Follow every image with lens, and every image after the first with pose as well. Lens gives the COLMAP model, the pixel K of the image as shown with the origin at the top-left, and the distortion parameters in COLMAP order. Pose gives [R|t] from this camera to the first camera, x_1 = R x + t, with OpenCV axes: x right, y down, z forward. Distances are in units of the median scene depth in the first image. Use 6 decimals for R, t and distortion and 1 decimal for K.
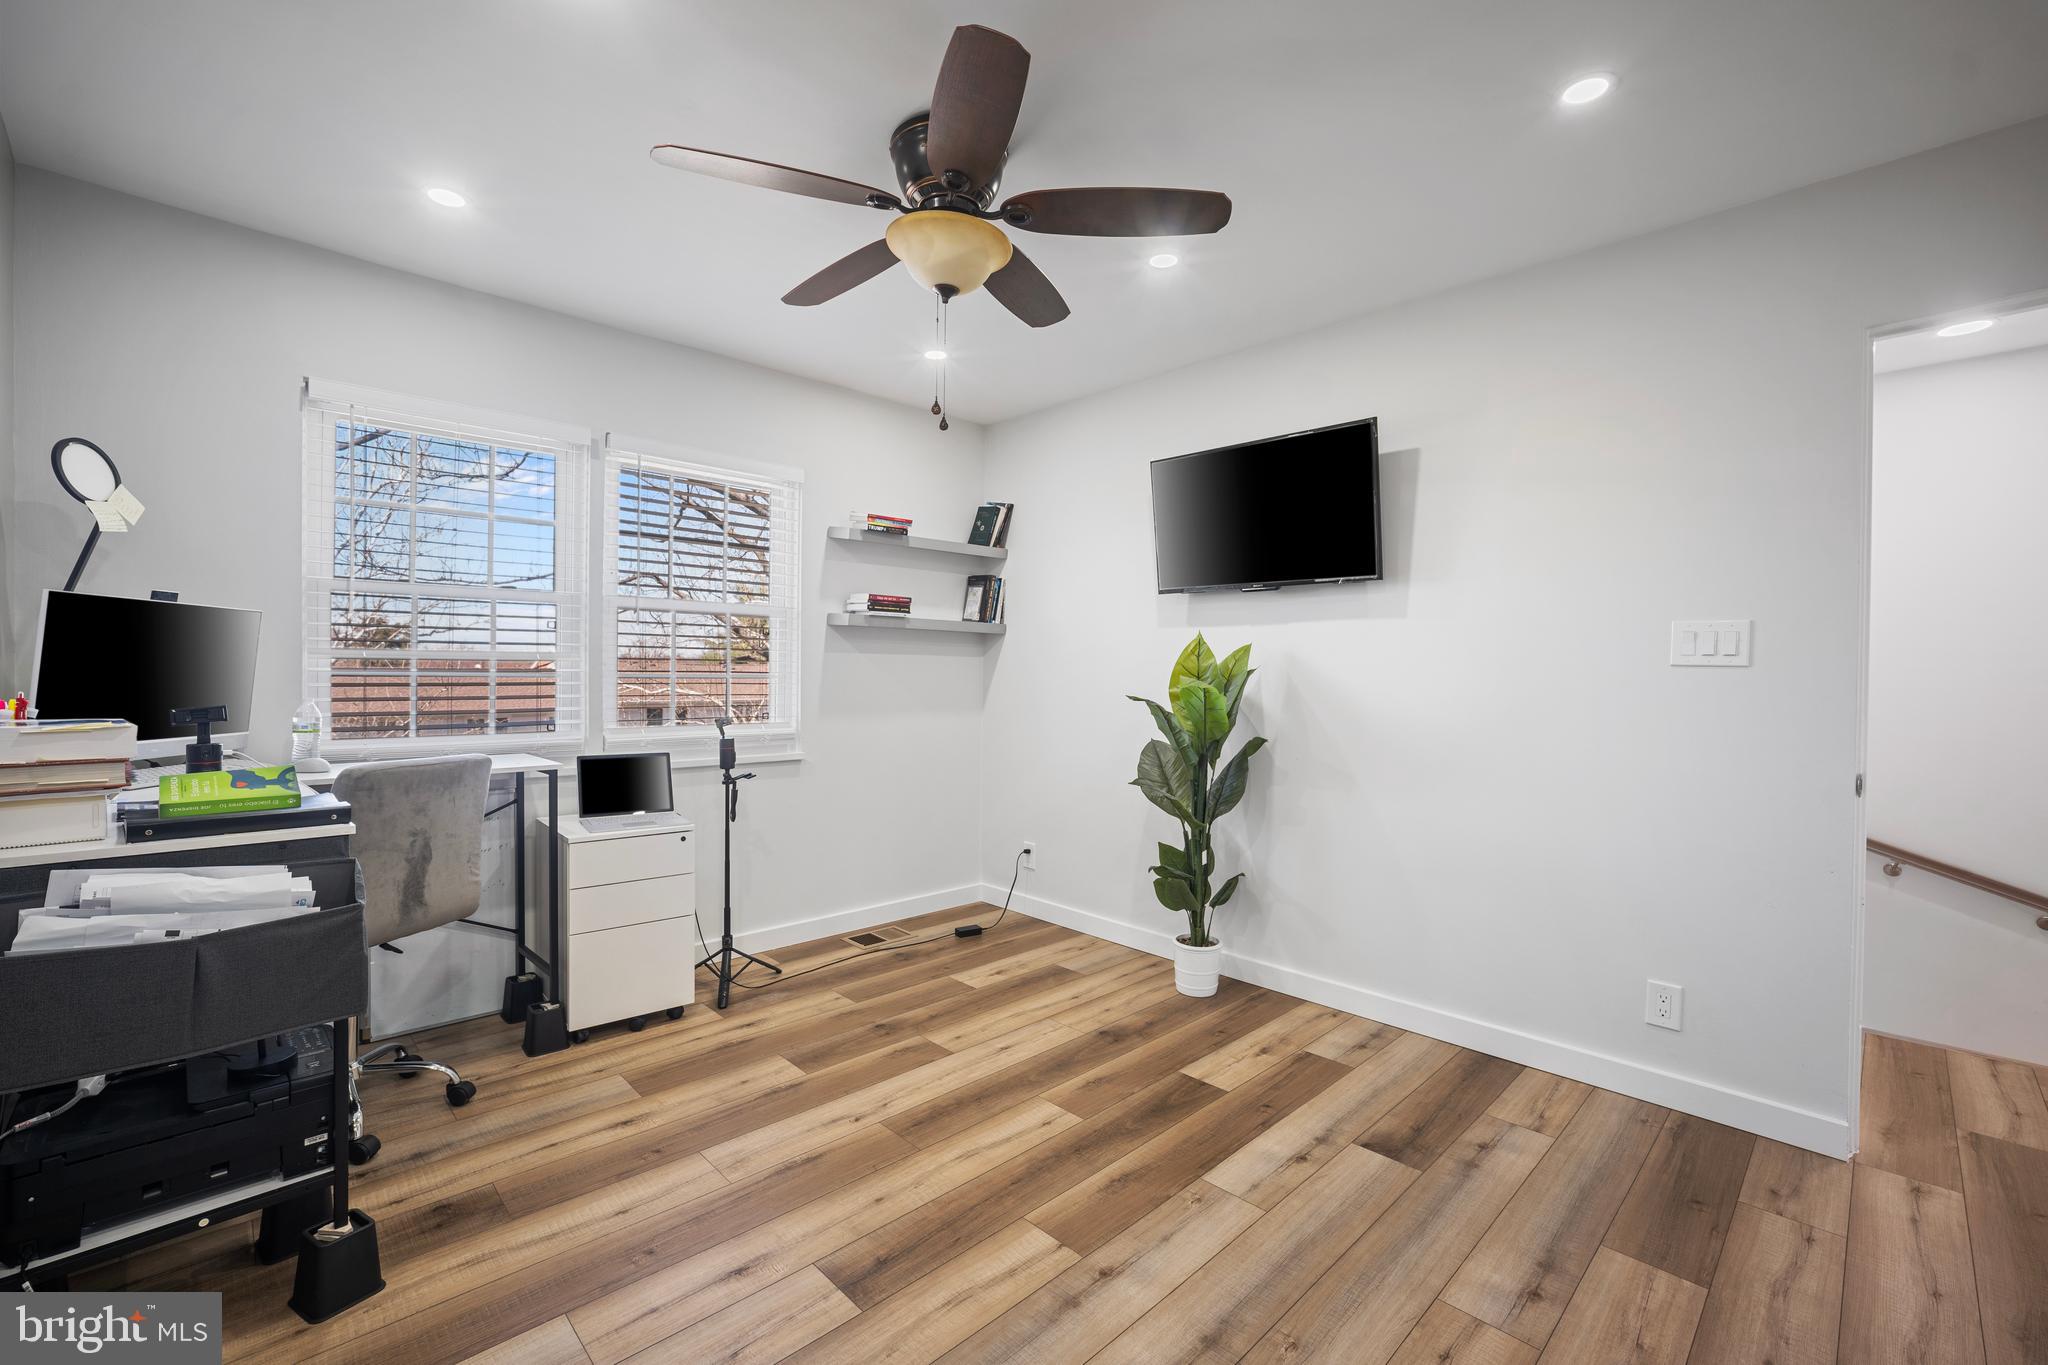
lens RADIAL K [[874.2, 0, 1025.1], [0, 874.2, 673.7], [0, 0, 1]] dist [-0.038648, 0.016168]
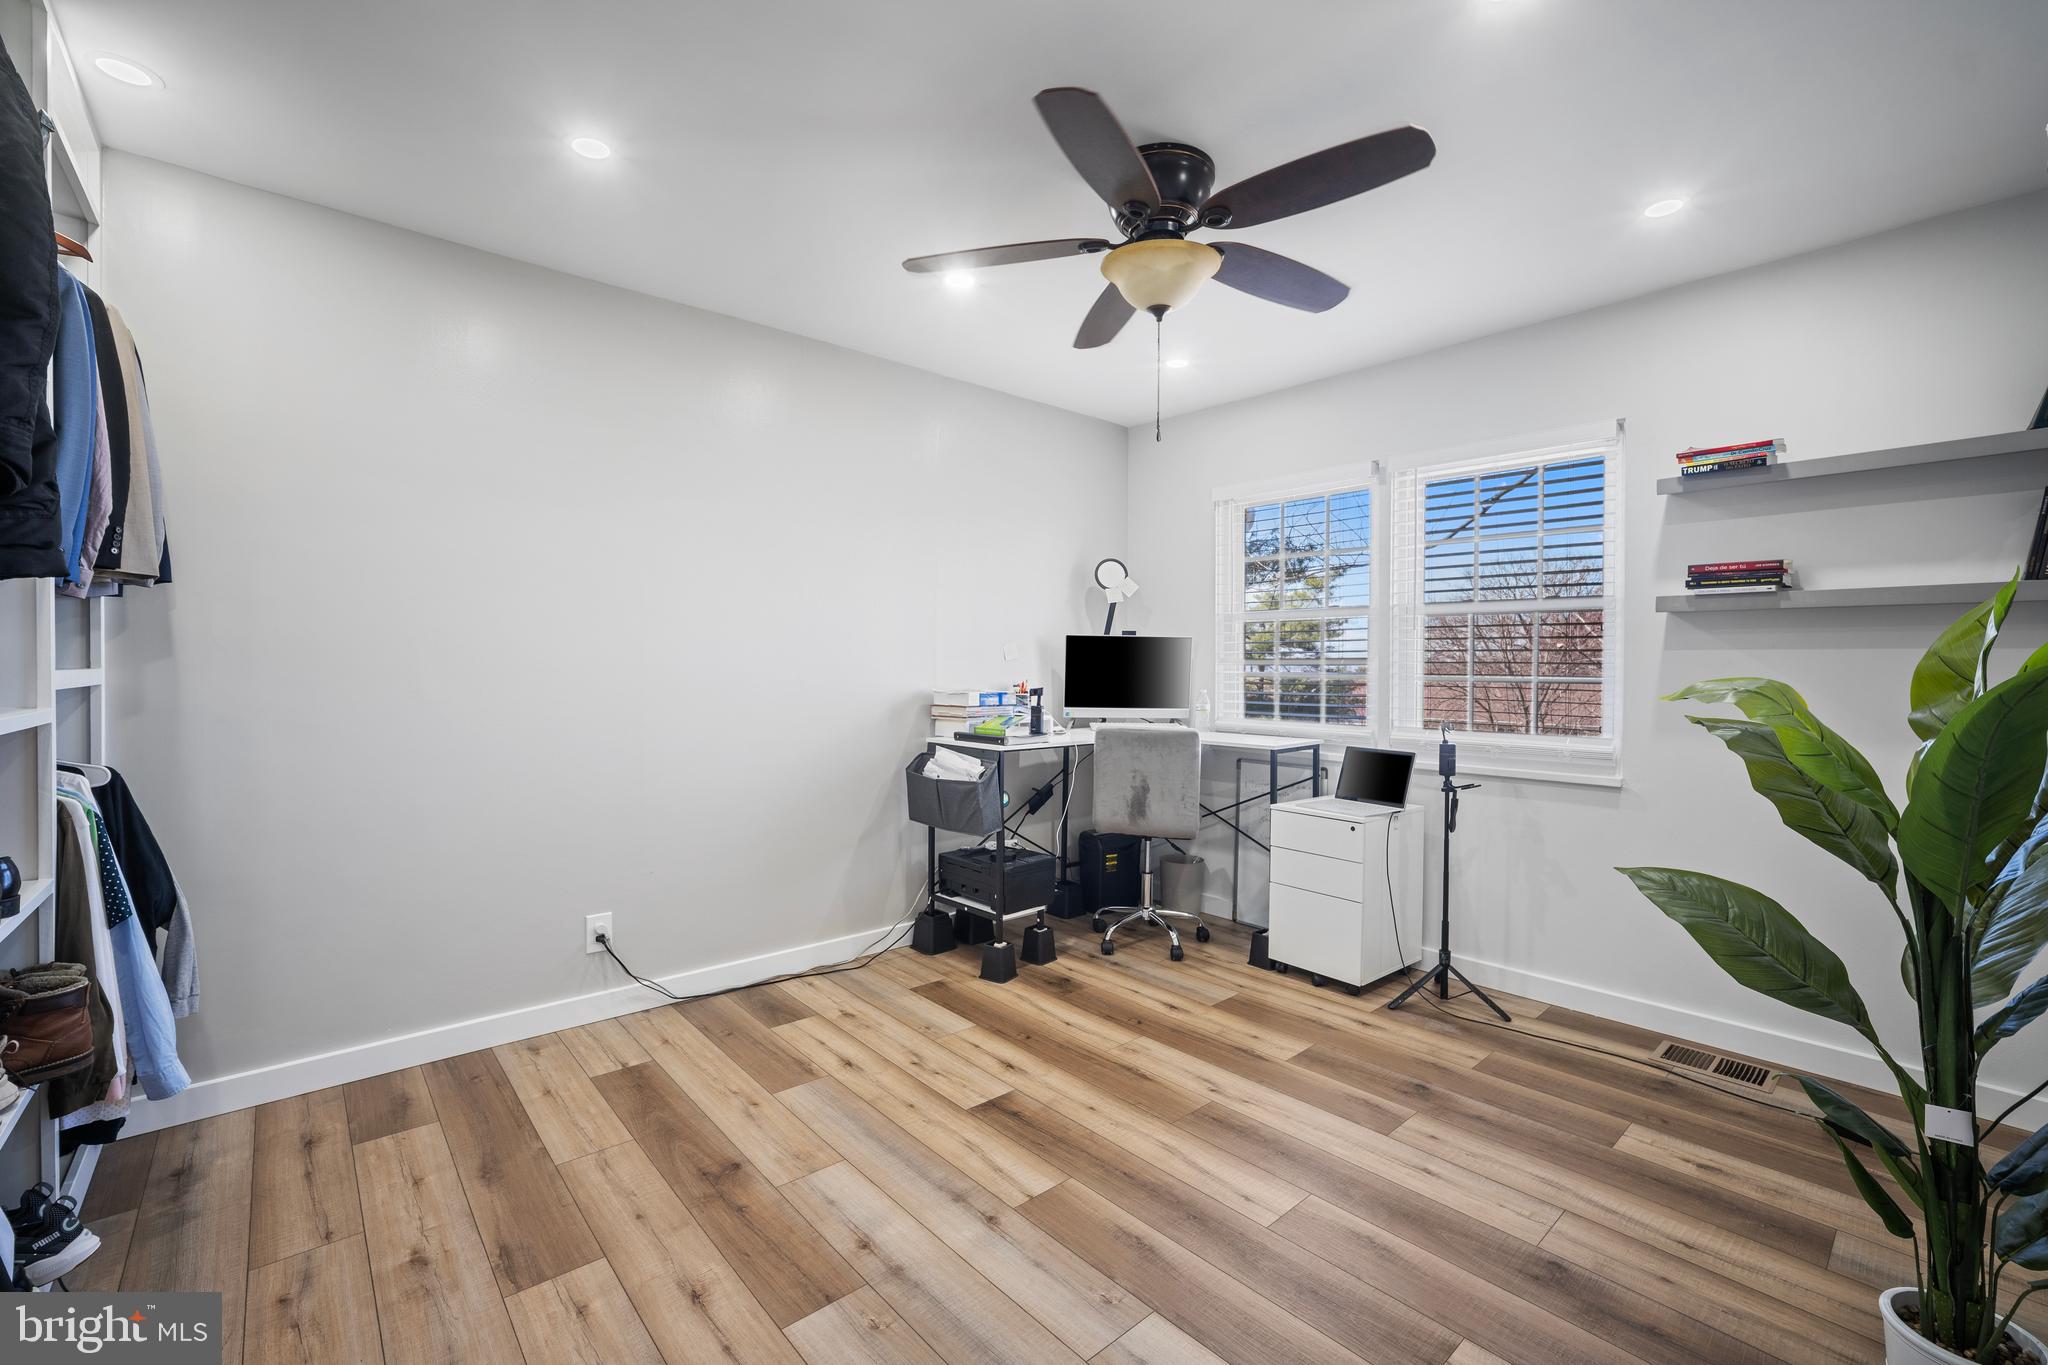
lens RADIAL K [[874.2, 0, 1025.1], [0, 874.2, 673.7], [0, 0, 1]] dist [-0.038648, 0.016168]
pose [[-0.056688, -0.002938, -0.998388, 0.723870], [-0.011714, 0.999929, -0.002278, 0.005186], [0.998323, 0.011566, -0.056718, 0.671548]]
